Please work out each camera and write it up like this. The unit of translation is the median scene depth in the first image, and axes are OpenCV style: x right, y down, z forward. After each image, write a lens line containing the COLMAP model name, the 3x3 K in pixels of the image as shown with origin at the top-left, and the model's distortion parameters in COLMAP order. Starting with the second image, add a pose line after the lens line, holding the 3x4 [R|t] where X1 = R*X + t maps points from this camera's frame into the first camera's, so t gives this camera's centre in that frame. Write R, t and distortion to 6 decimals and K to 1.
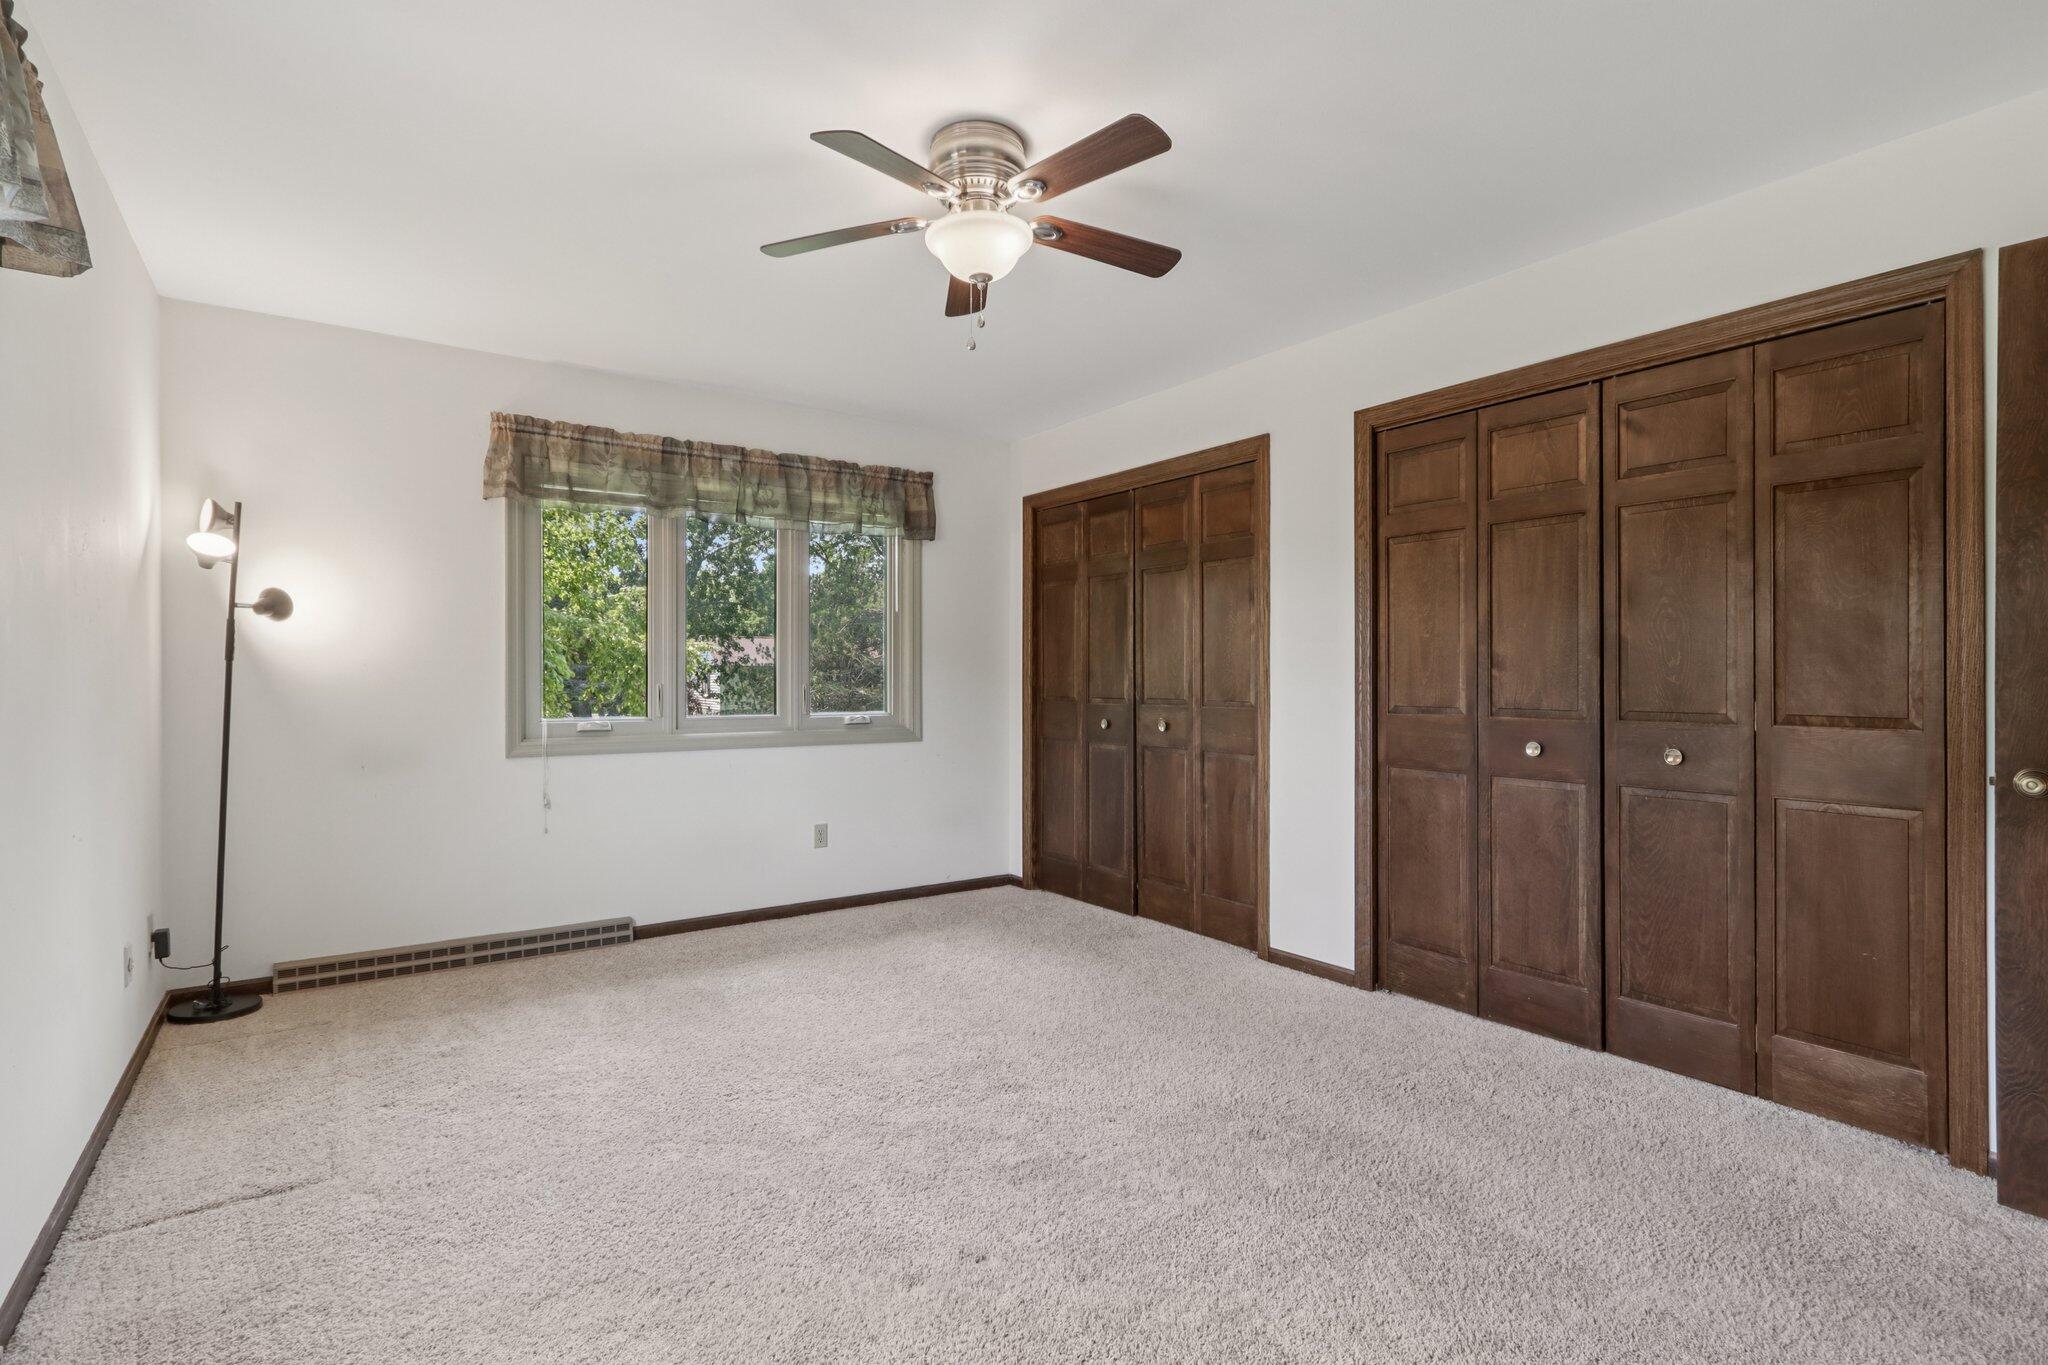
lens RADIAL K [[966.5, 0, 1020.8], [0, 966.5, 685.5], [0, 0, 1]] dist [-0.004427, 0.000117]
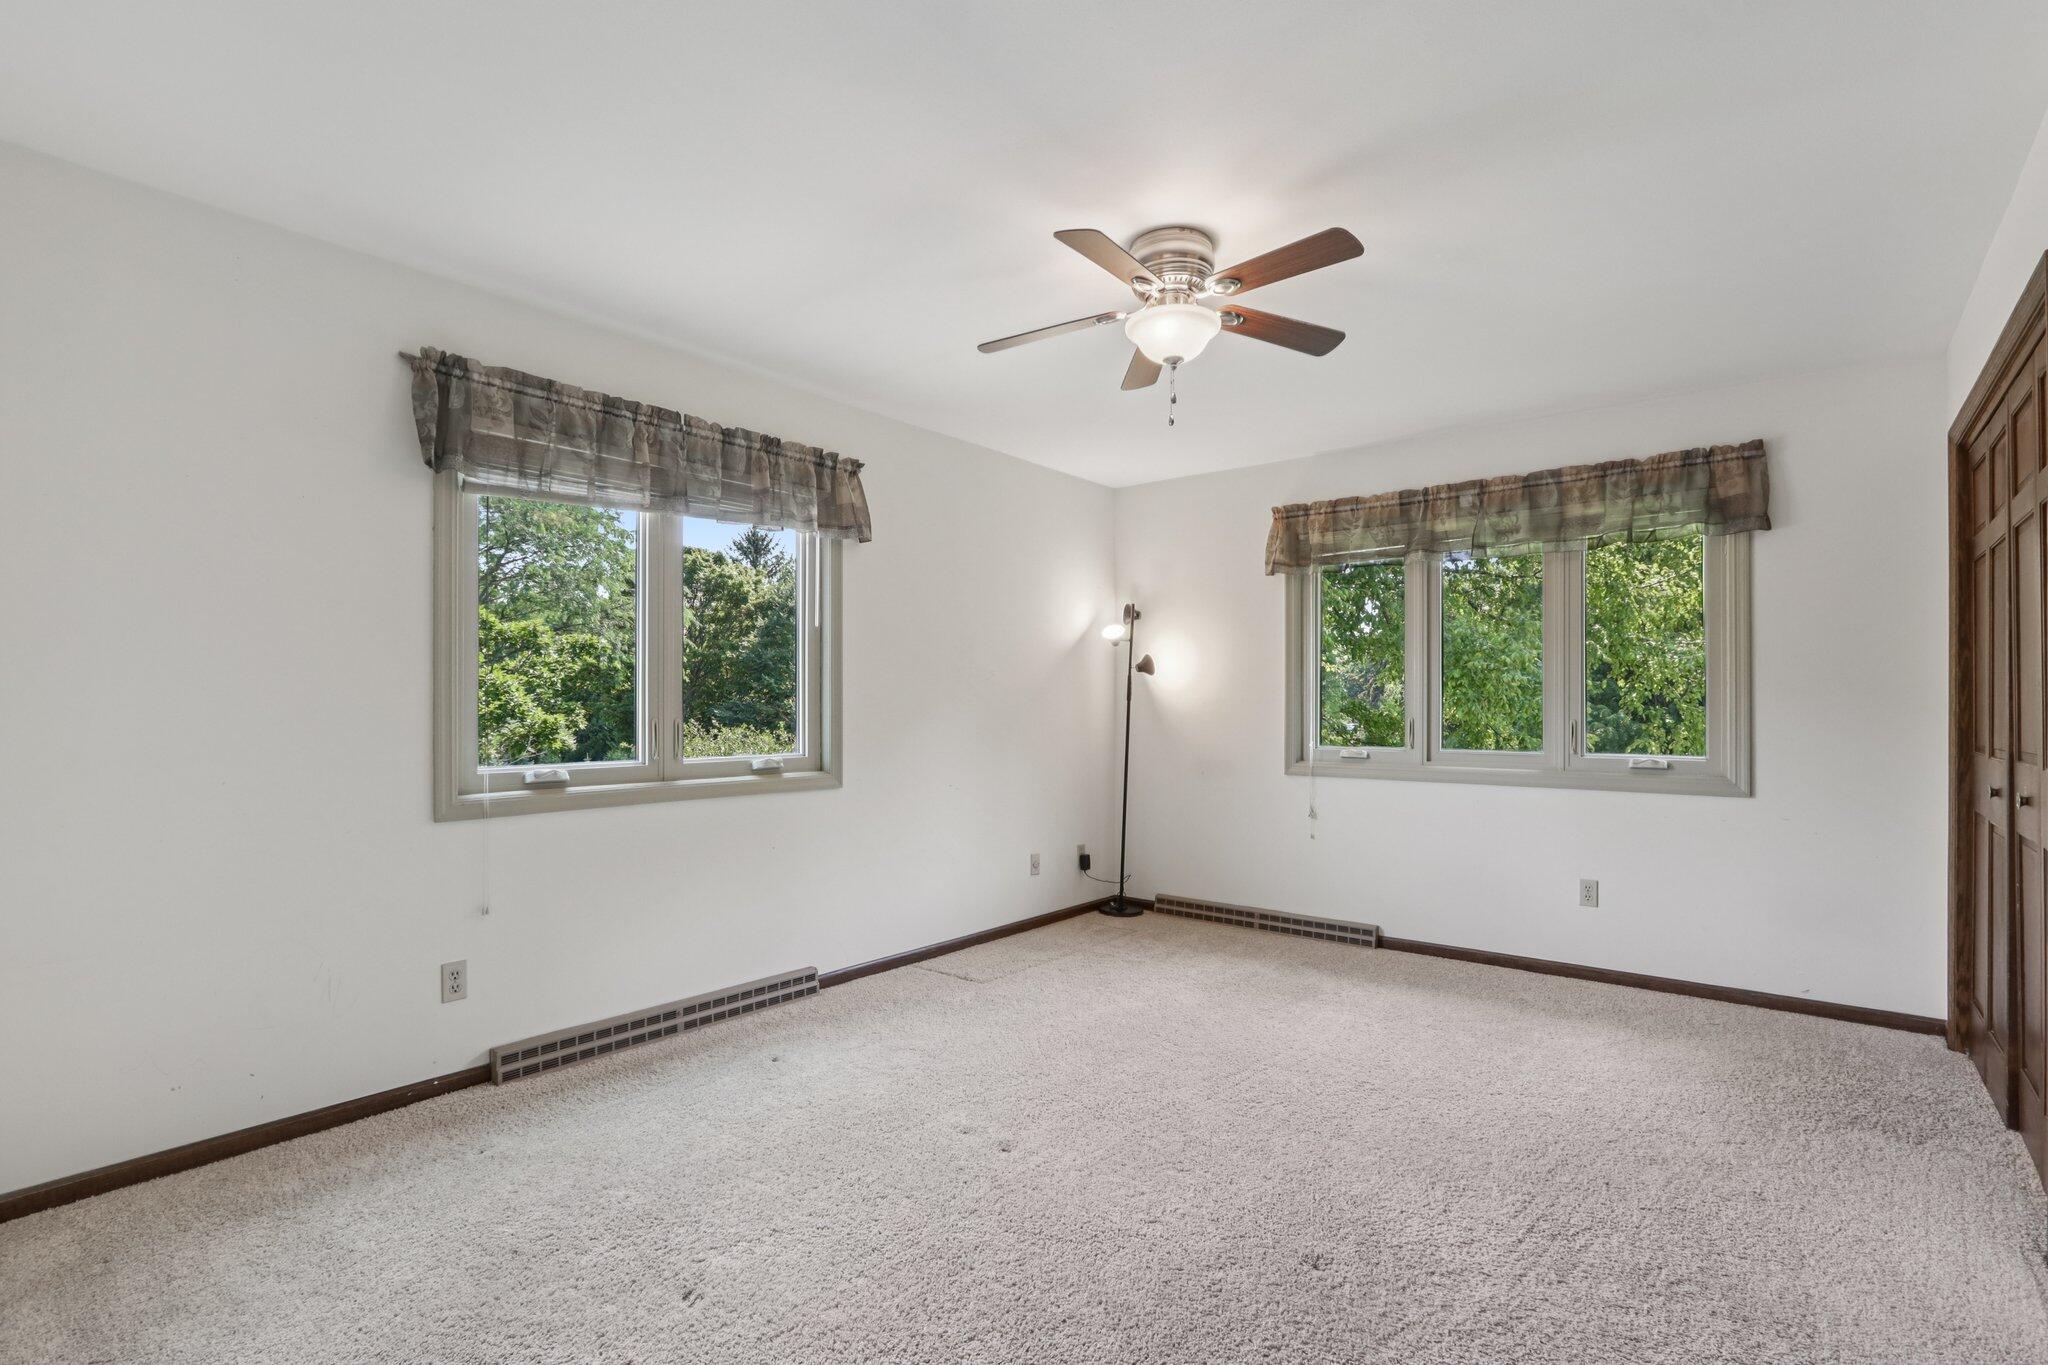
lens RADIAL K [[960.9, 0, 1006.3], [0, 960.9, 701.5], [0, 0, 1]] dist [-0.003617, -0.000427]
pose [[0.260380, -0.005971, -0.965488, 0.565375], [-0.009661, 0.999915, -0.008789, -0.006419], [0.965458, 0.011616, 0.260300, 0.295215]]
